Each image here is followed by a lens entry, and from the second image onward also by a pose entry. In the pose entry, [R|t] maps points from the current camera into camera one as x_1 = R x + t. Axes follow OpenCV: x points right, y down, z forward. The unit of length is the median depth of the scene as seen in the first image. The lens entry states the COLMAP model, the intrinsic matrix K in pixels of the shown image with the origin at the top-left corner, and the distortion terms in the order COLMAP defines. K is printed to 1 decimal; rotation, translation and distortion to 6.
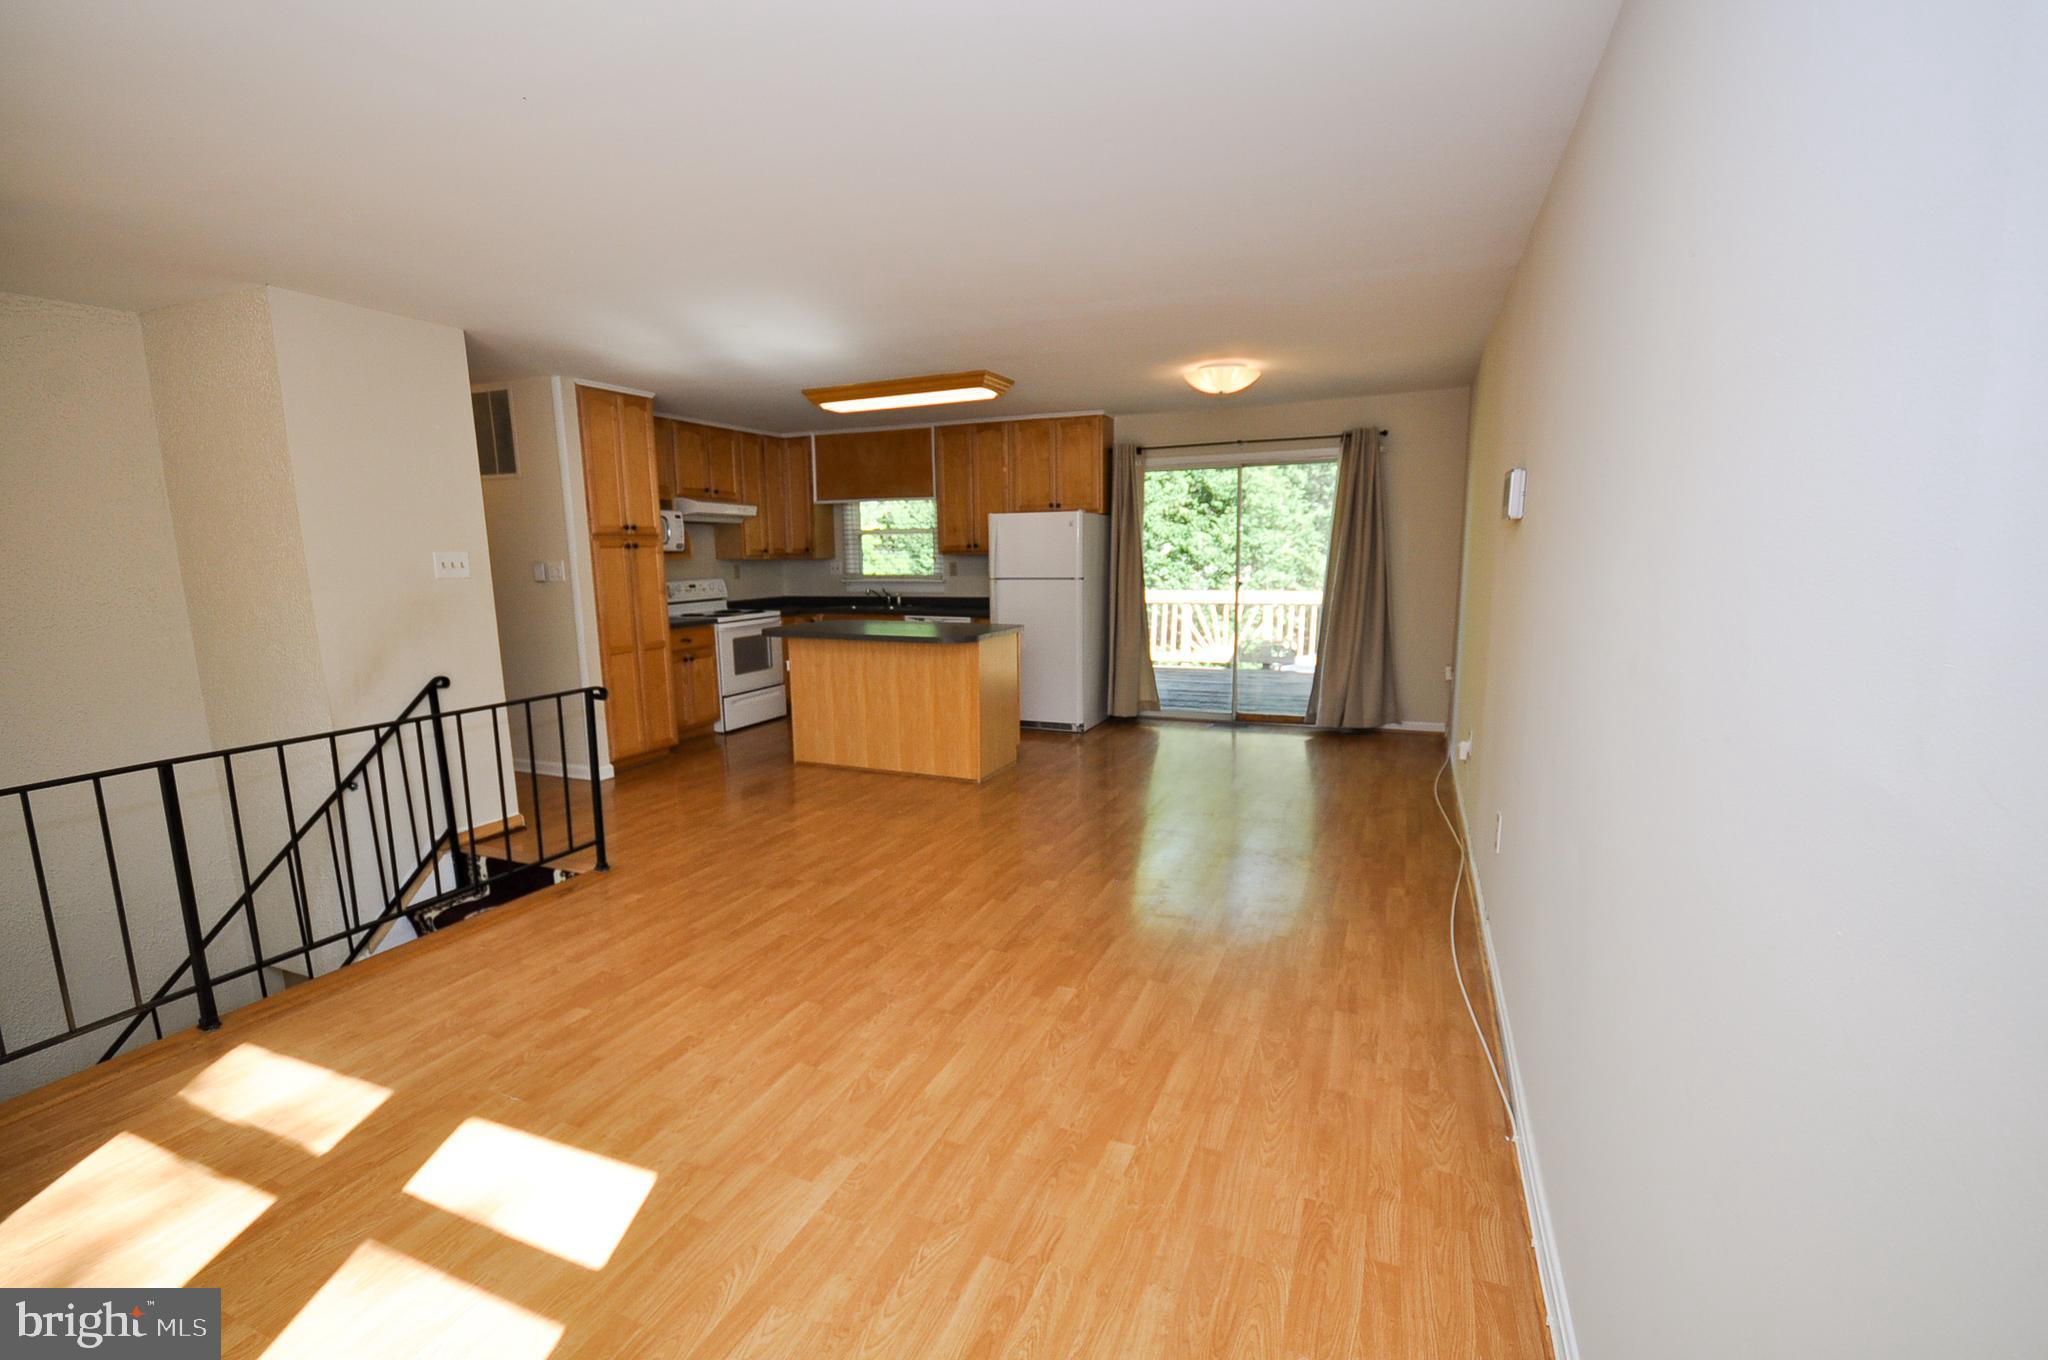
lens RADIAL K [[831.7, 0, 1024.0], [0, 831.7, 680.0], [0, 0, 1]] dist [-0.001529, -0.000099]
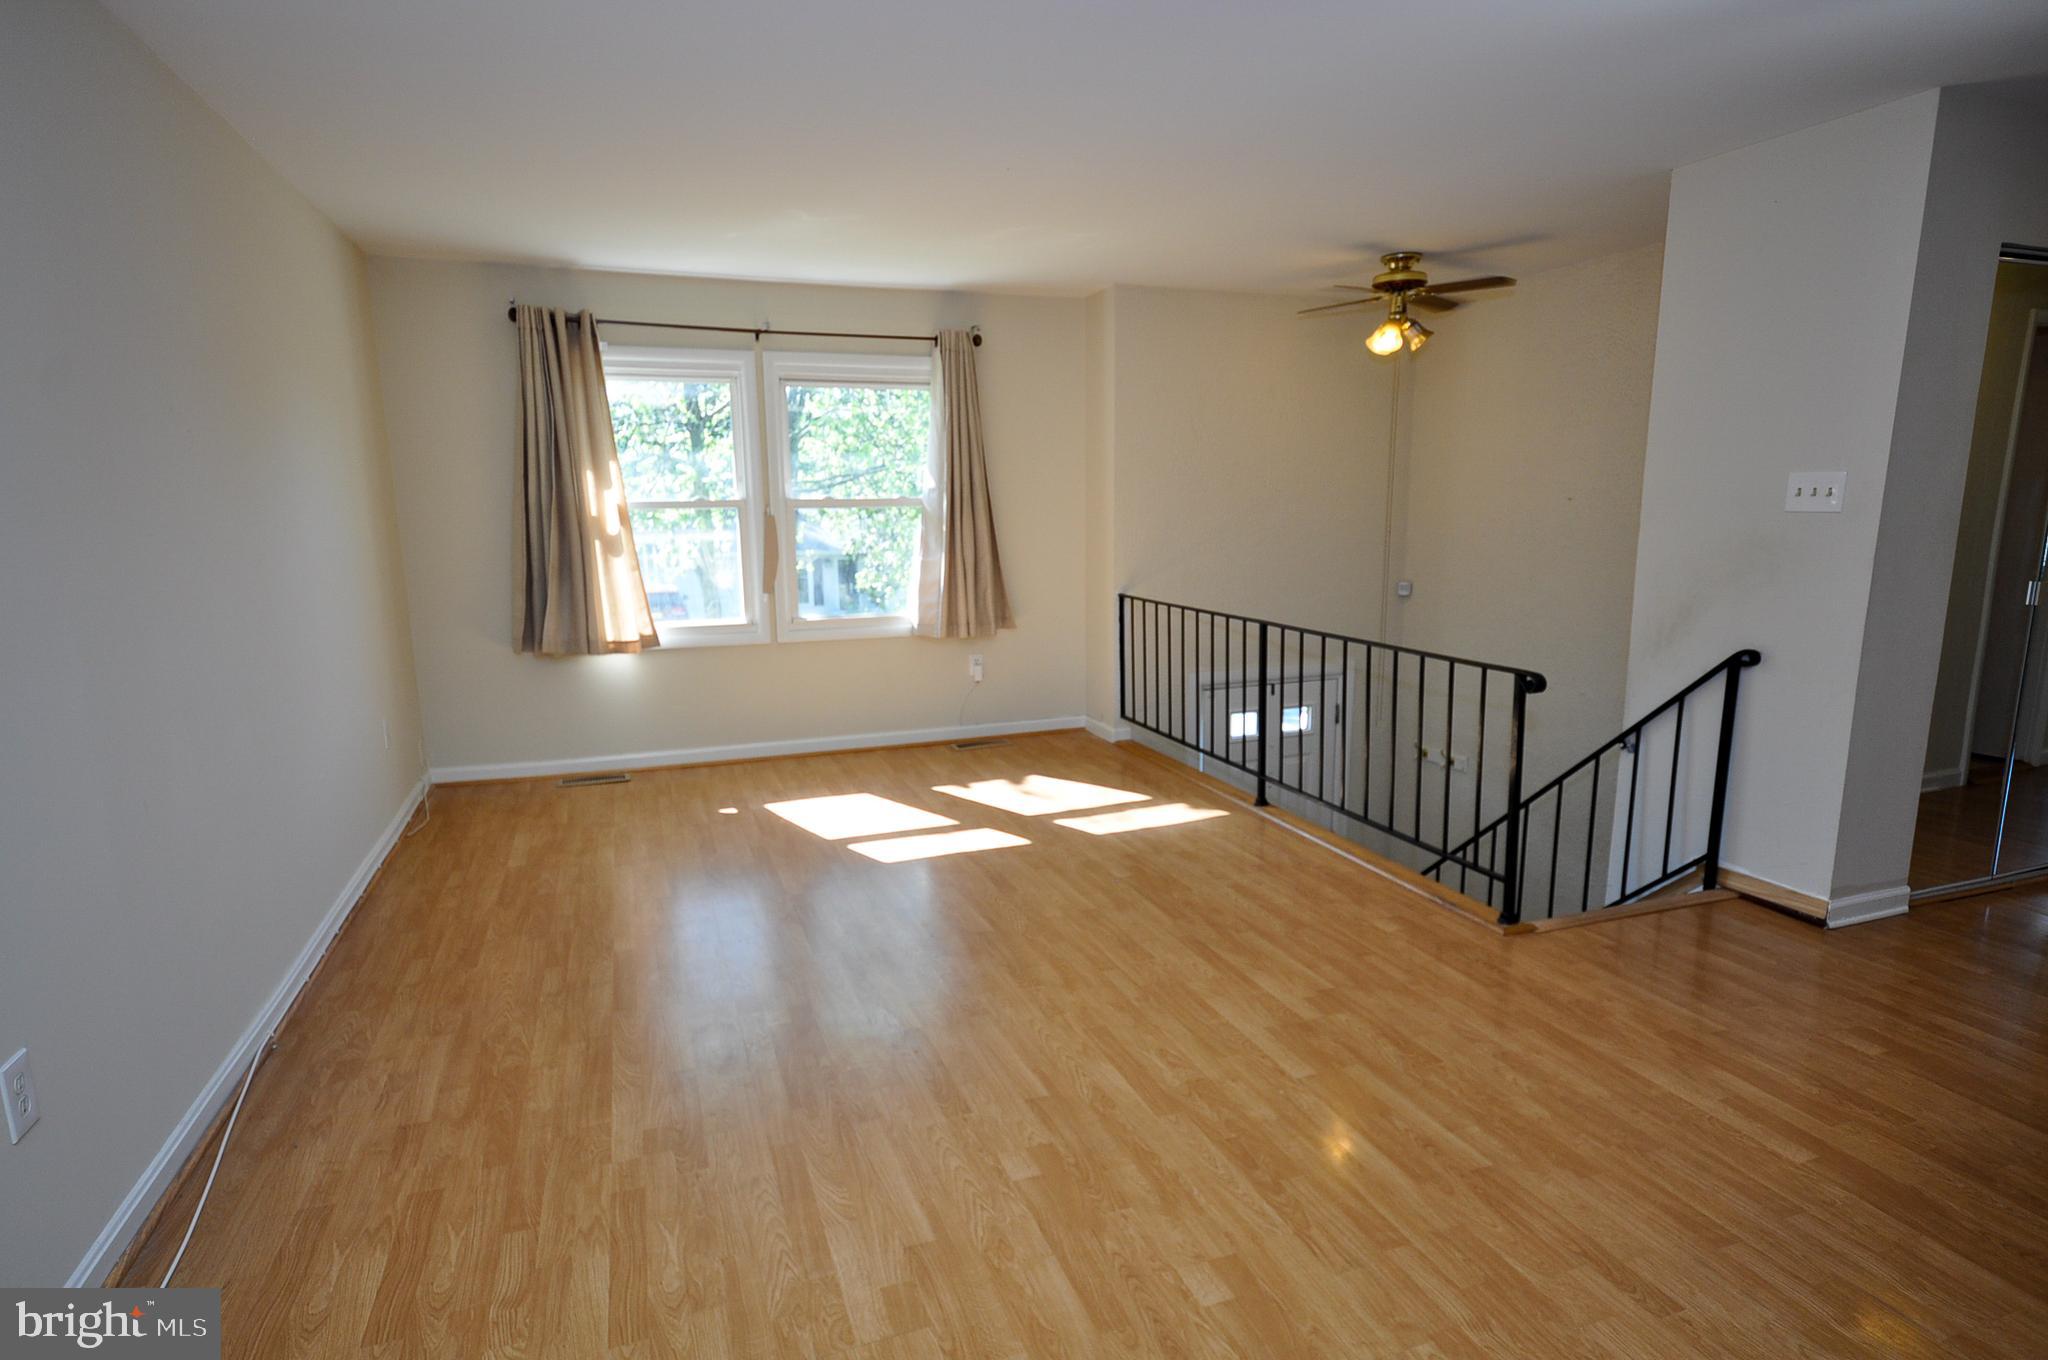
lens RADIAL K [[1114.7, 0, 1024.0], [0, 1114.7, 680.0], [0, 0, 1]] dist [0.004034, 0.001343]
pose [[-0.722230, 0.130095, -0.679308, 0.498270], [-0.090366, 0.955984, 0.279157, -0.240926], [0.685725, 0.263002, -0.678684, 1.563367]]
